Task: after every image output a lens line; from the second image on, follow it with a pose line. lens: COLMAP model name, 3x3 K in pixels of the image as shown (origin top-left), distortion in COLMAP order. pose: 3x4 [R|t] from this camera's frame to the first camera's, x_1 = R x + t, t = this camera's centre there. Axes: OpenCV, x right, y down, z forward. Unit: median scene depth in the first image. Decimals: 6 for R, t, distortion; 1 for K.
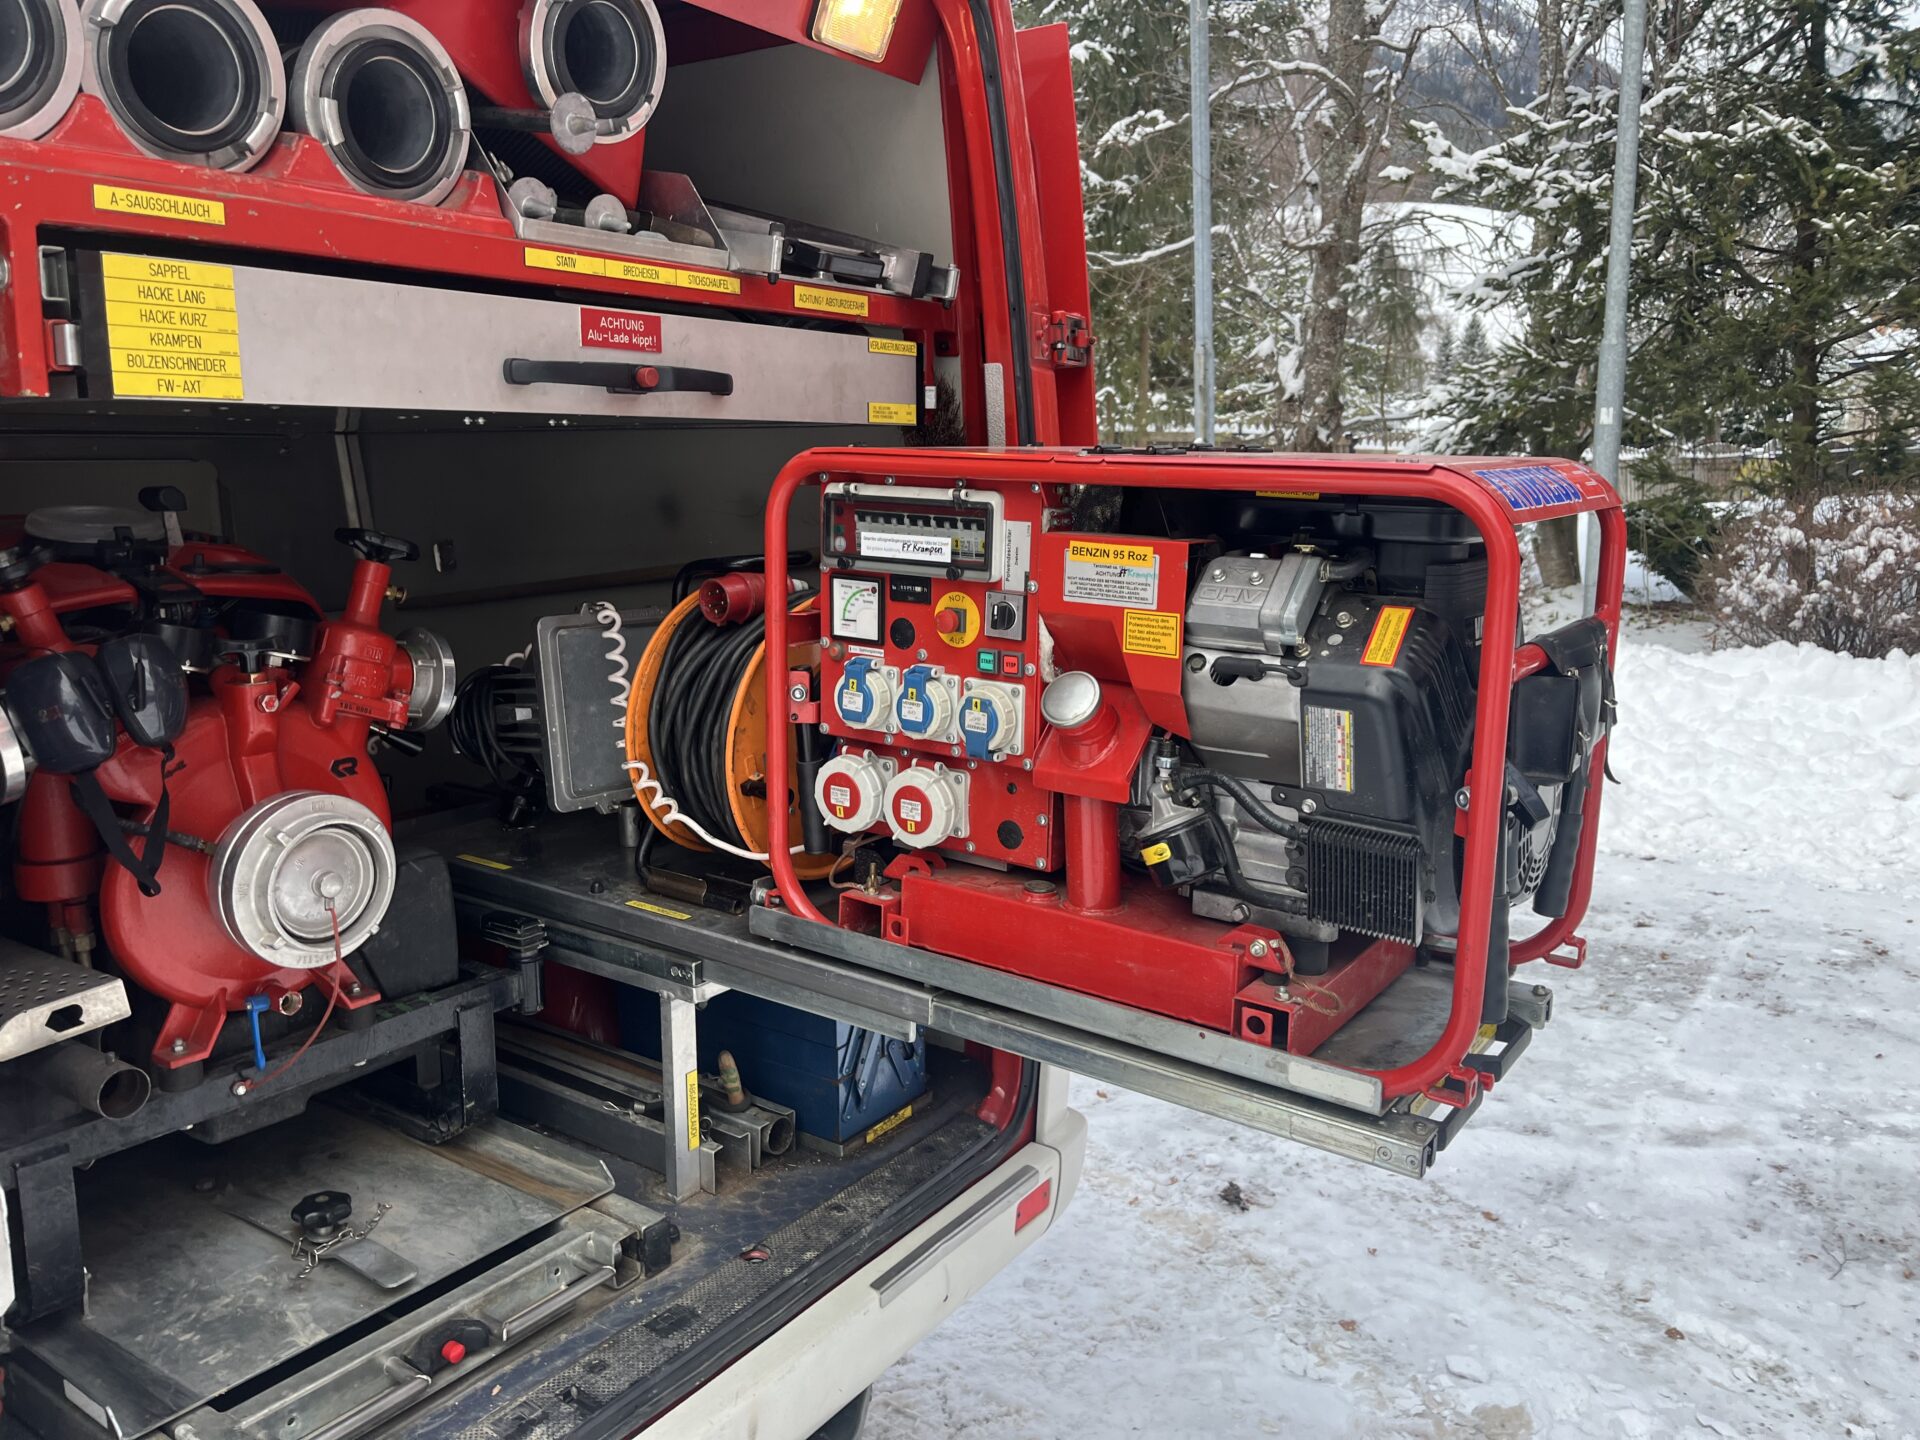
lens RADIAL K [[1450.3, 0, 965.9], [0, 1450.3, 684.8], [0, 0, 1]] dist [0.082787, -0.131037]
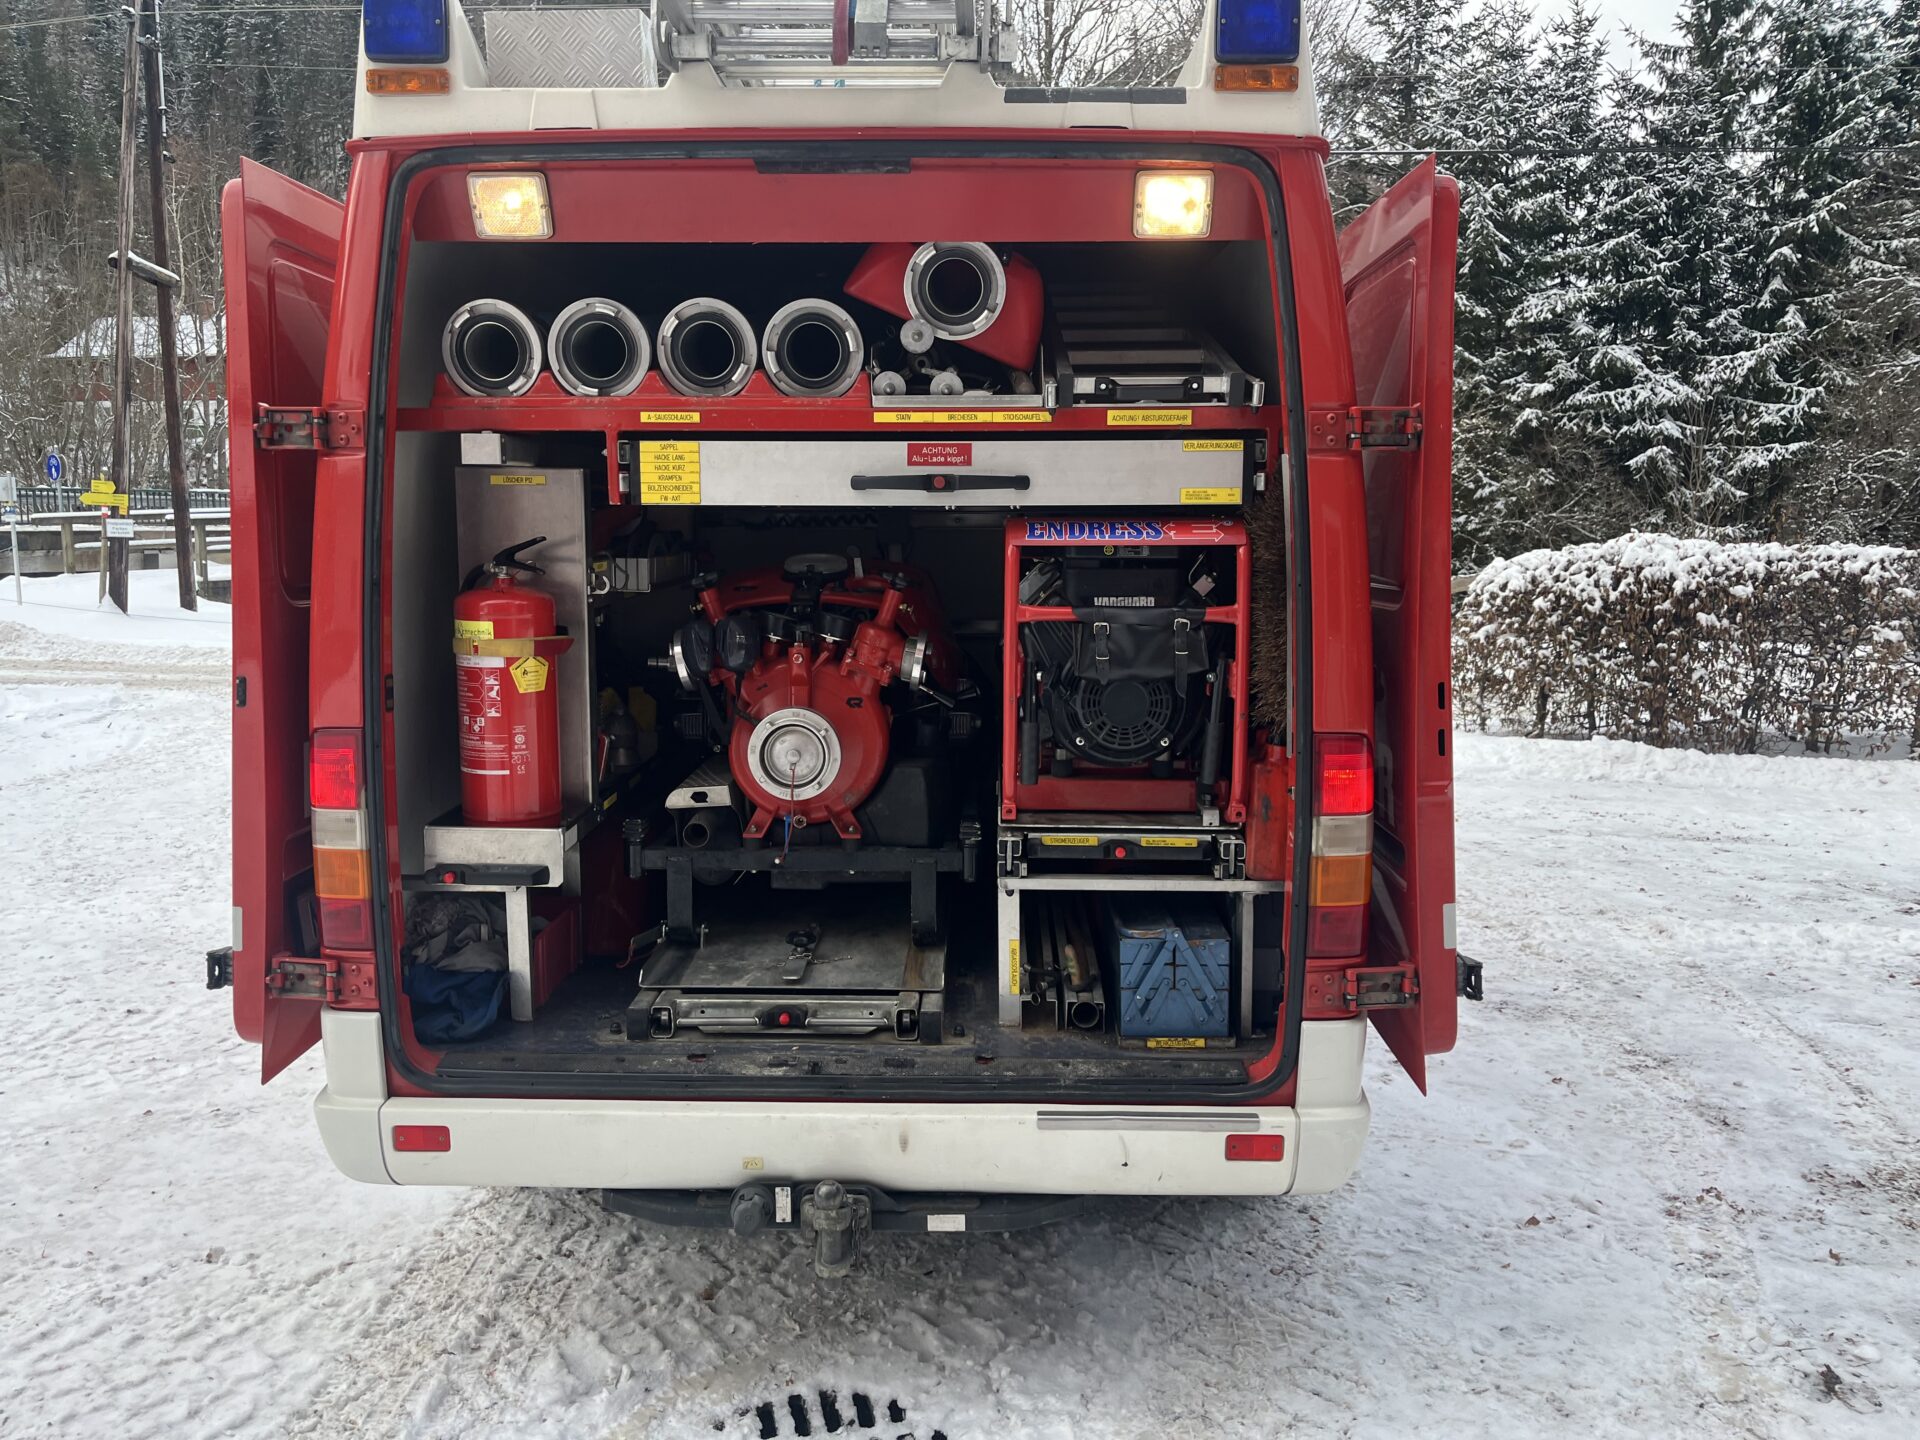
lens RADIAL K [[1450.3, 0, 965.9], [0, 1450.3, 684.8], [0, 0, 1]] dist [0.082787, -0.131037]
pose [[0.549591, 0.092732, -0.830271, 0.293096], [-0.128293, 0.991401, 0.025806, -0.007428], [0.825525, 0.092335, 0.556762, 0.033140]]
